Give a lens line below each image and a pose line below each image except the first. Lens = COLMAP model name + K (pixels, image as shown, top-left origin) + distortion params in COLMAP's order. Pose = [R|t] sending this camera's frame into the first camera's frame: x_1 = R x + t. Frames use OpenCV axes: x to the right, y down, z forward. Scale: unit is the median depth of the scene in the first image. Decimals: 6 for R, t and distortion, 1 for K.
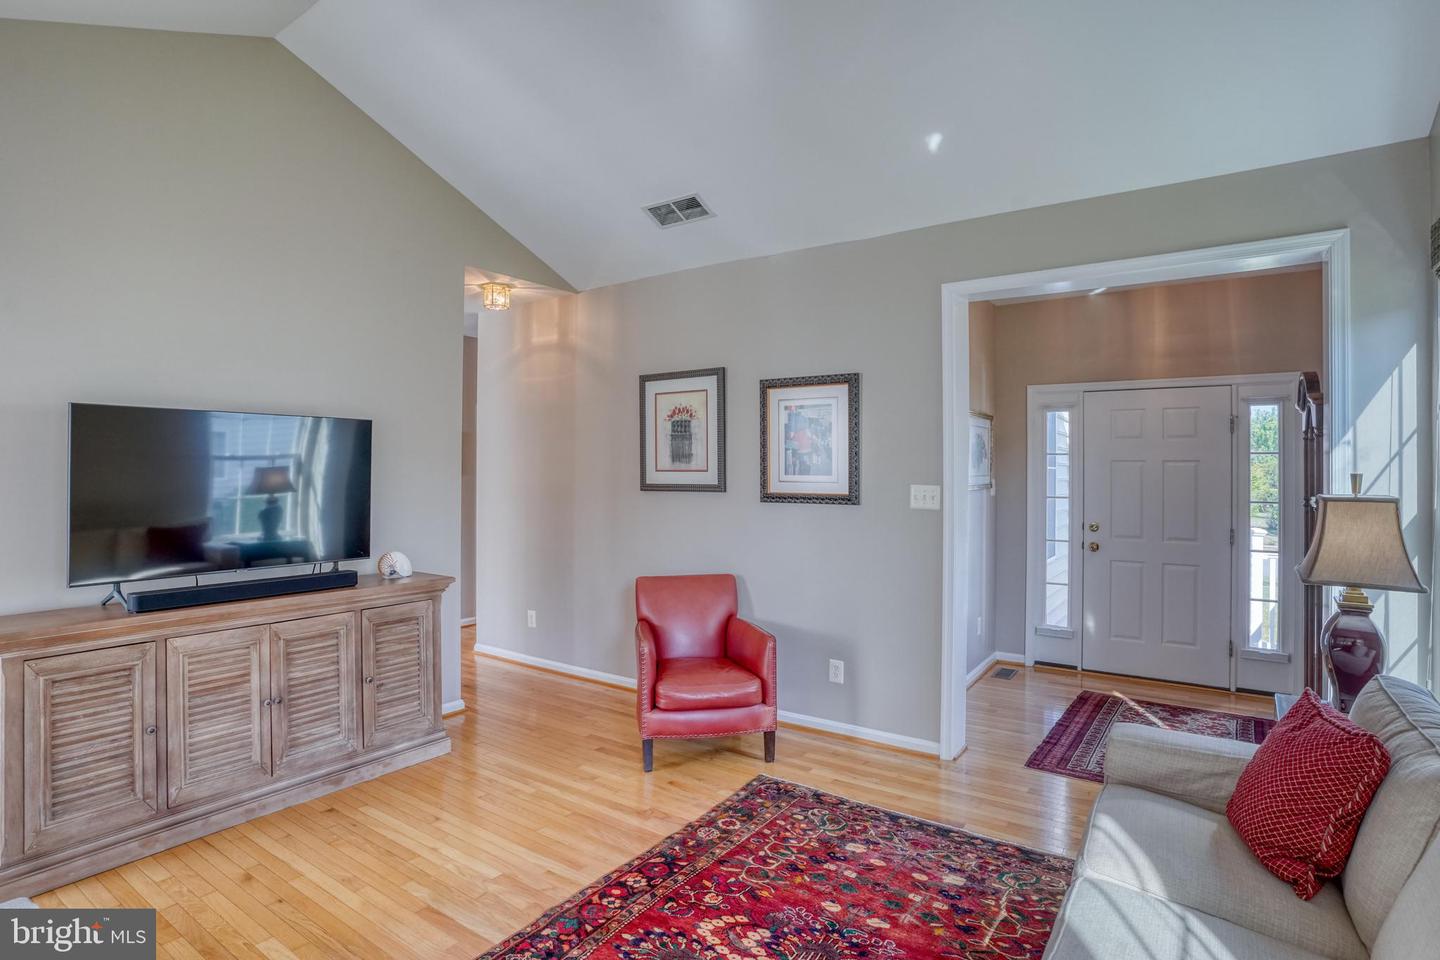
lens RADIAL K [[755.6, 0, 723.1], [0, 755.6, 465.5], [0, 0, 1]] dist [-0.054371, 0.001236]
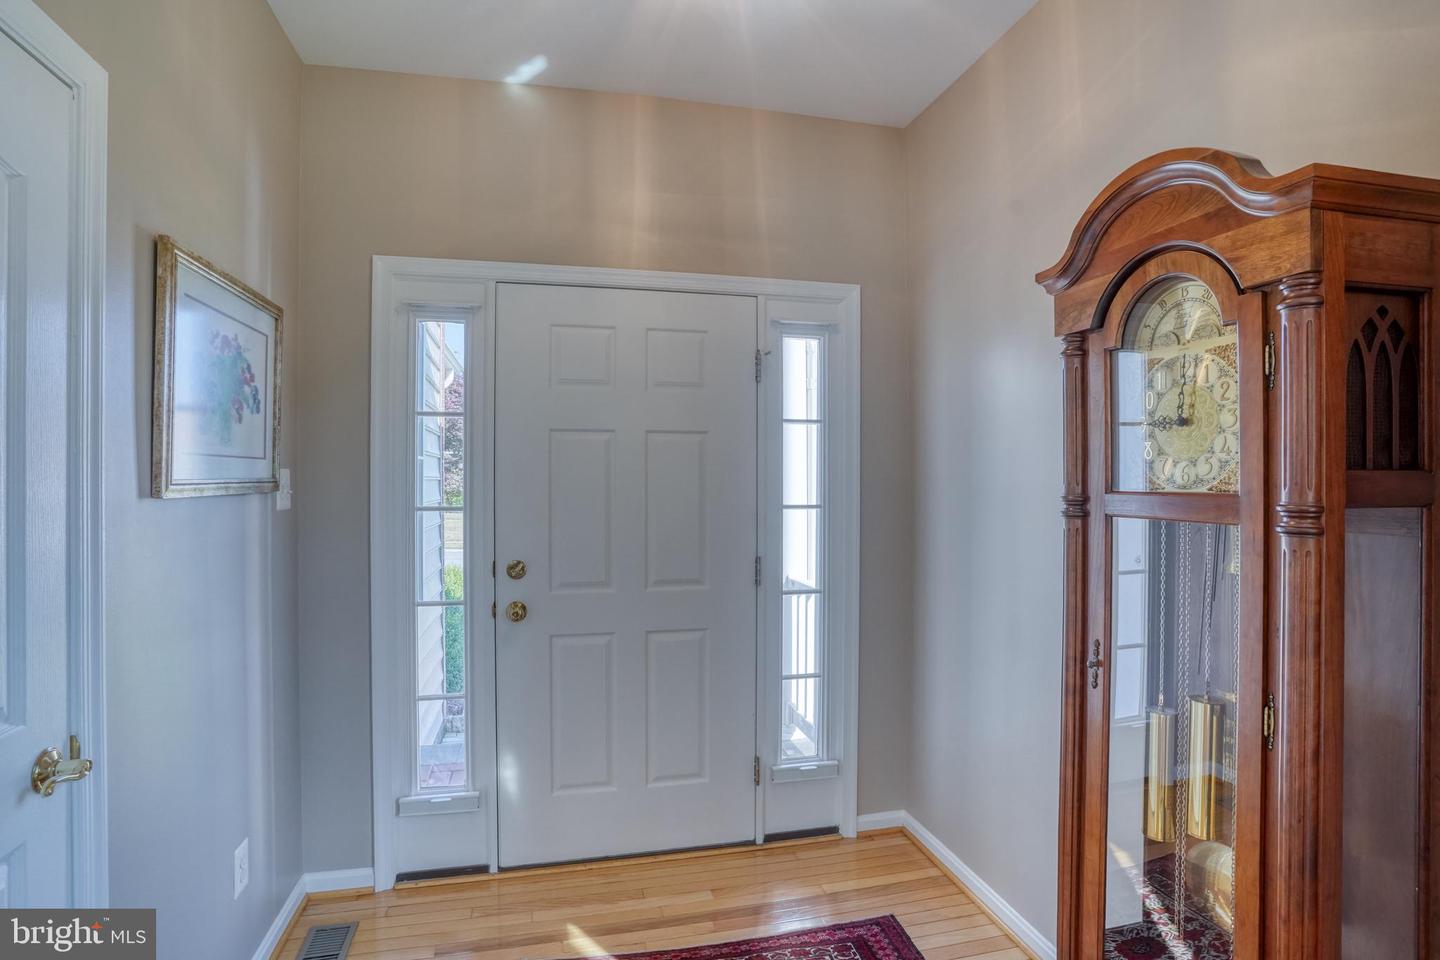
lens RADIAL K [[712.8, 0, 717.5], [0, 712.8, 471.6], [0, 0, 1]] dist [-0.065498, 0.016402]
pose [[0.677250, 0.001133, 0.735752, 0.317914], [-0.000008, 0.999999, -0.001532, 0.026620], [-0.735753, 0.001032, 0.677249, 0.754798]]
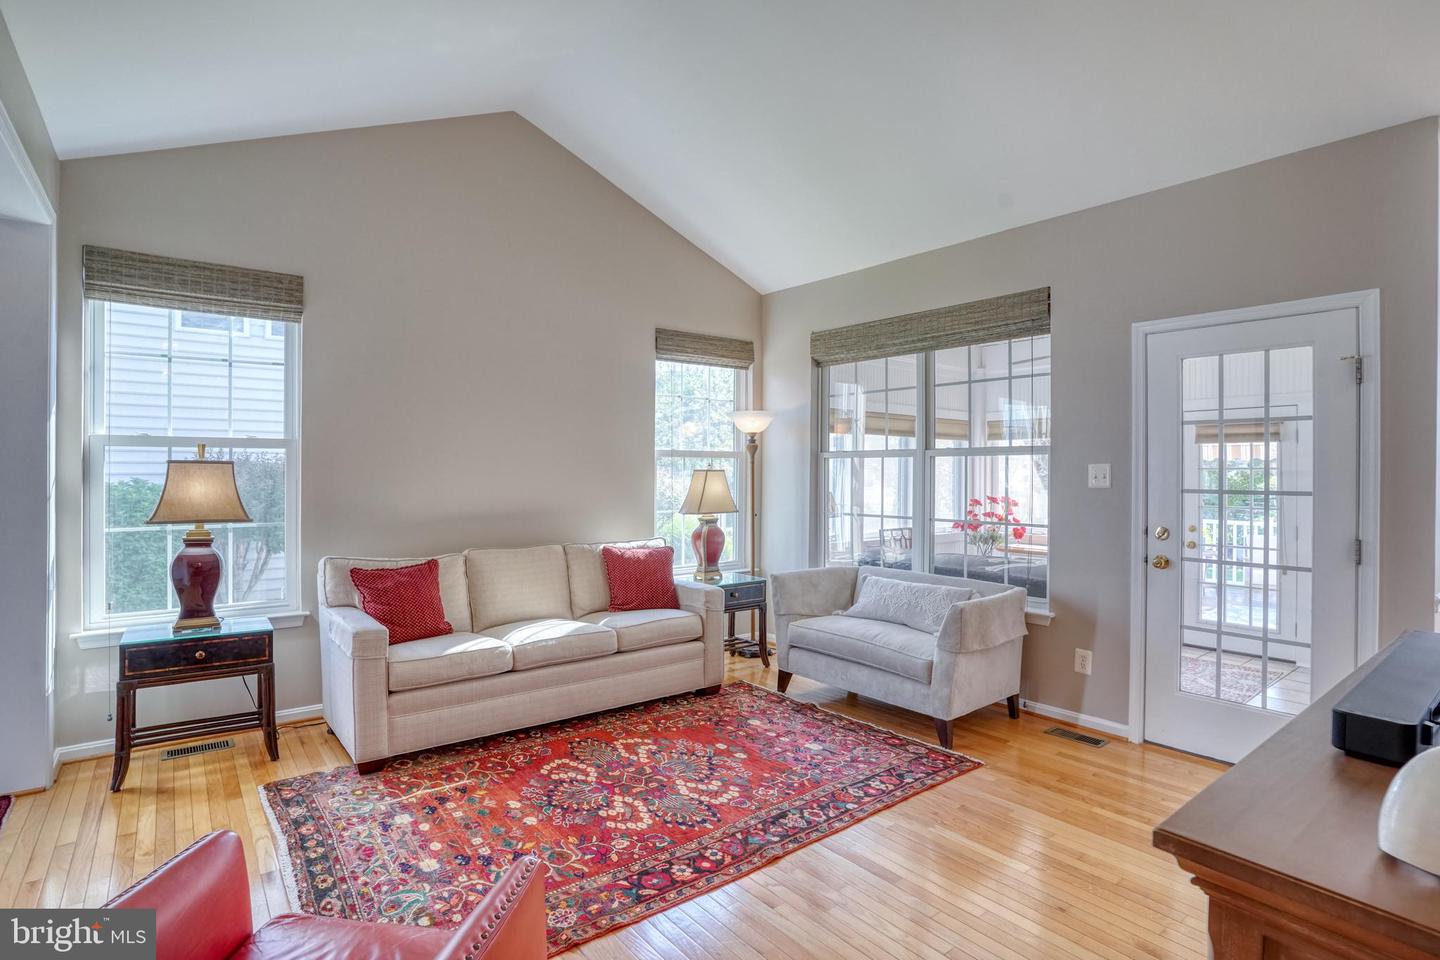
lens RADIAL K [[712.8, 0, 693.3], [0, 712.8, 473.1], [0, 0, 1]] dist [-0.065498, 0.016402]
pose [[-0.944057, -0.013390, 0.329511, -0.254014], [-0.013169, 0.999909, 0.002902, 0.029104], [-0.329520, -0.001599, -0.944147, 1.117192]]
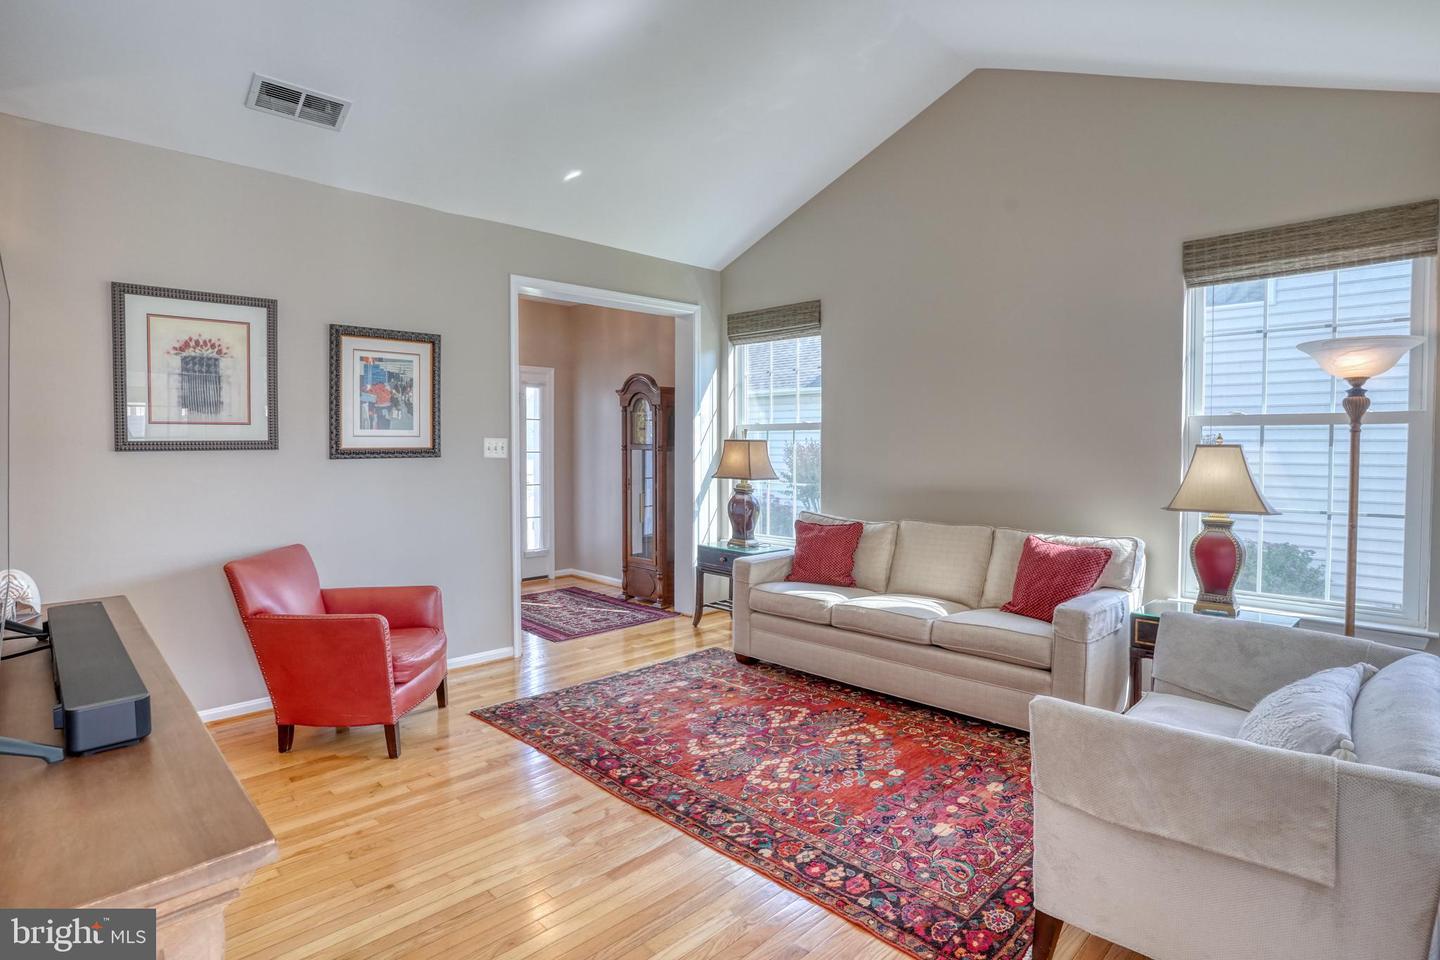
lens RADIAL K [[712.8, 0, 725.0], [0, 712.8, 461.0], [0, 0, 1]] dist [-0.065498, 0.016402]
pose [[0.181045, -0.029975, 0.983018, -0.701791], [-0.003139, 0.999513, 0.031056, 0.023598], [-0.983470, -0.008708, 0.180863, 0.392706]]
